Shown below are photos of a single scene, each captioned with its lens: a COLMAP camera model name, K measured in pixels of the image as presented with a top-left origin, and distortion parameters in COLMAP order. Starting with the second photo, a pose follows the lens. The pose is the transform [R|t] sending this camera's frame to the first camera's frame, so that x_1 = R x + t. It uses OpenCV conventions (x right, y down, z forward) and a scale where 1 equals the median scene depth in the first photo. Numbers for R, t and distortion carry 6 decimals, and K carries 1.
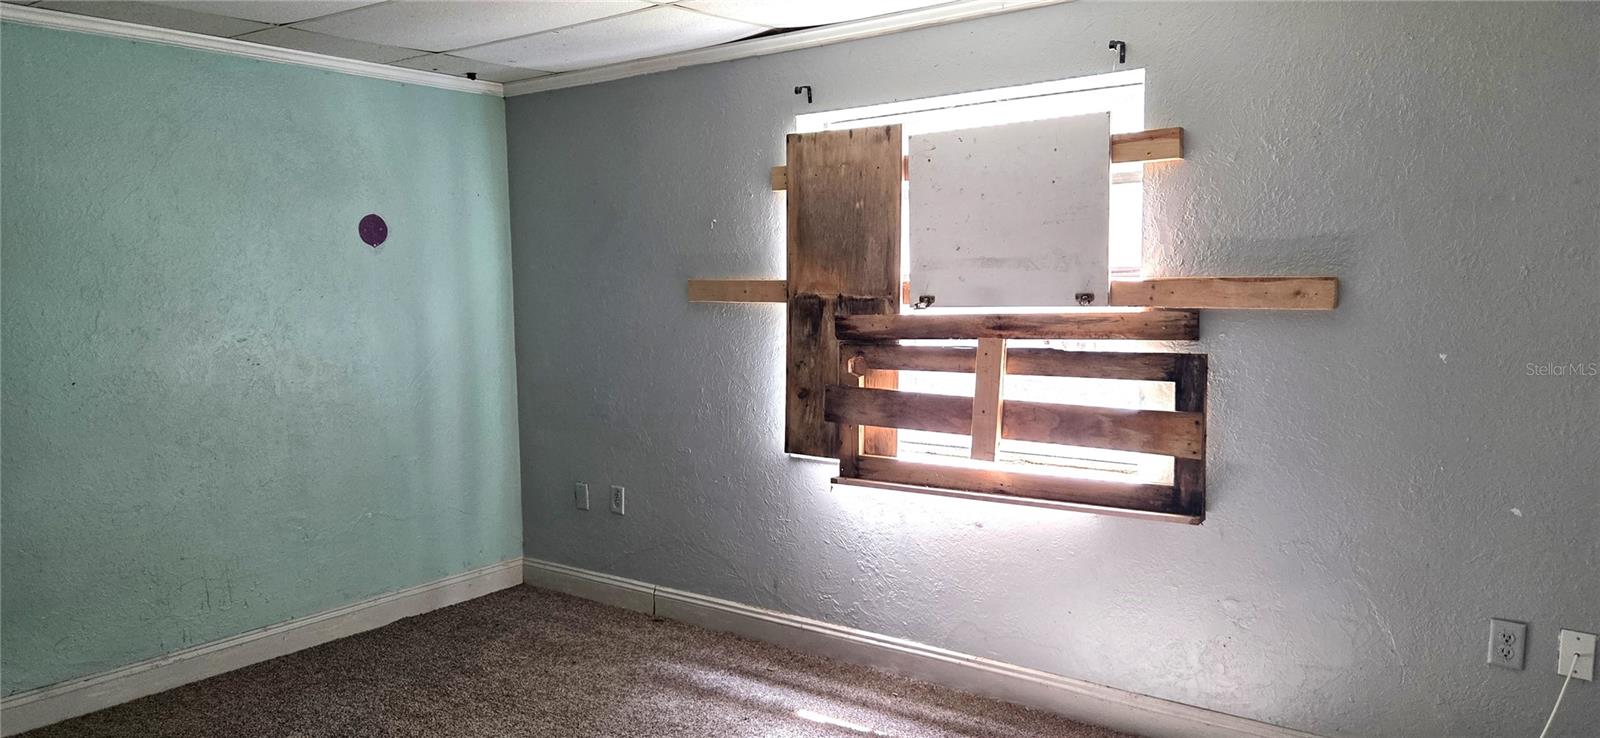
lens RADIAL K [[996.0, 0, 797.0], [0, 996.0, 361.2], [0, 0, 1]] dist [0.077225, -0.000411]
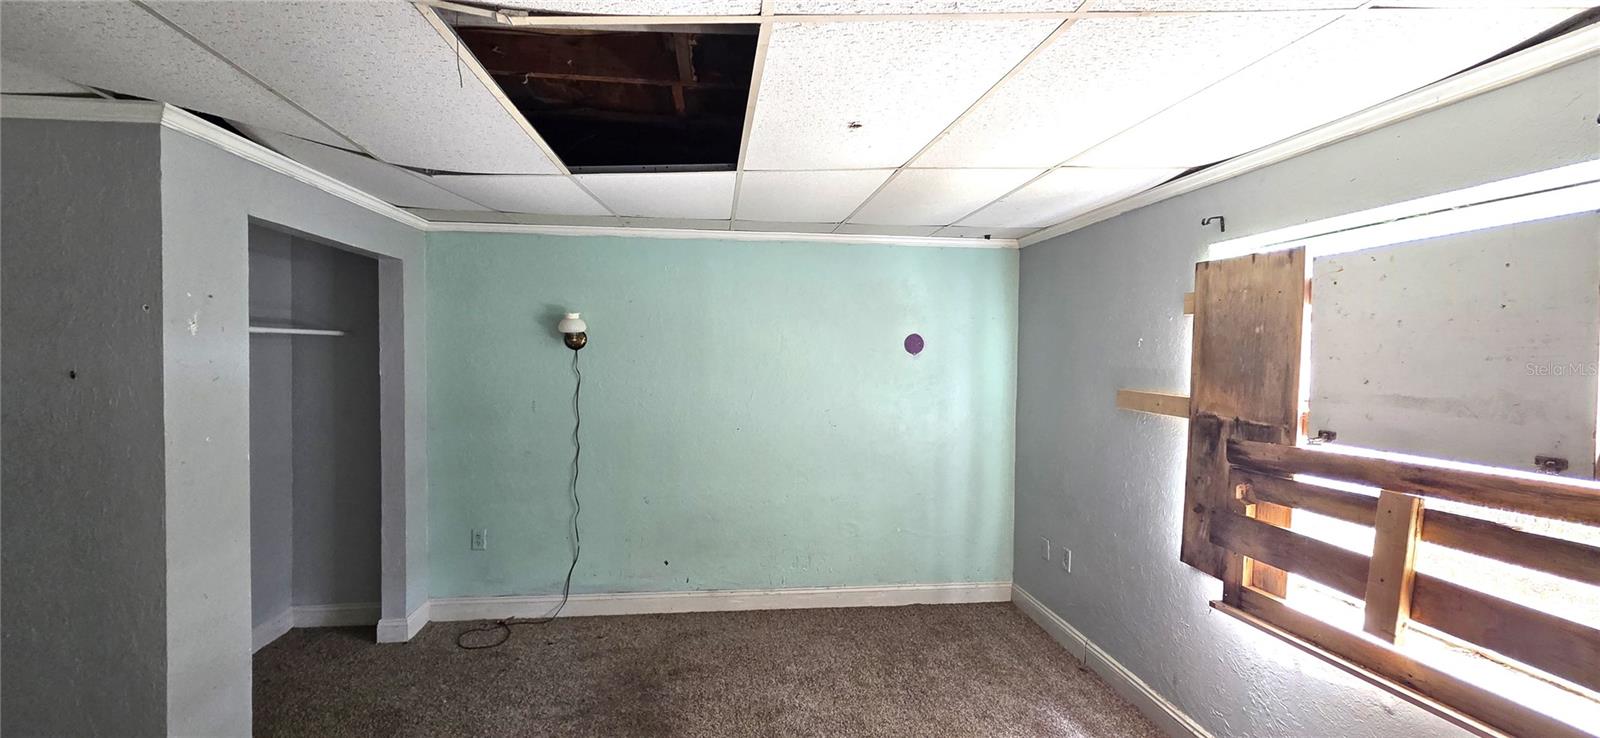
lens RADIAL K [[651.6, 0, 786.9], [0, 651.6, 373.4], [0, 0, 1]] dist [0.005519, -0.000040]
pose [[0.716821, 0.041732, -0.696008, 0.170720], [-0.085851, 0.995894, -0.028705, -0.052678], [0.691952, 0.080329, 0.717460, 0.210093]]
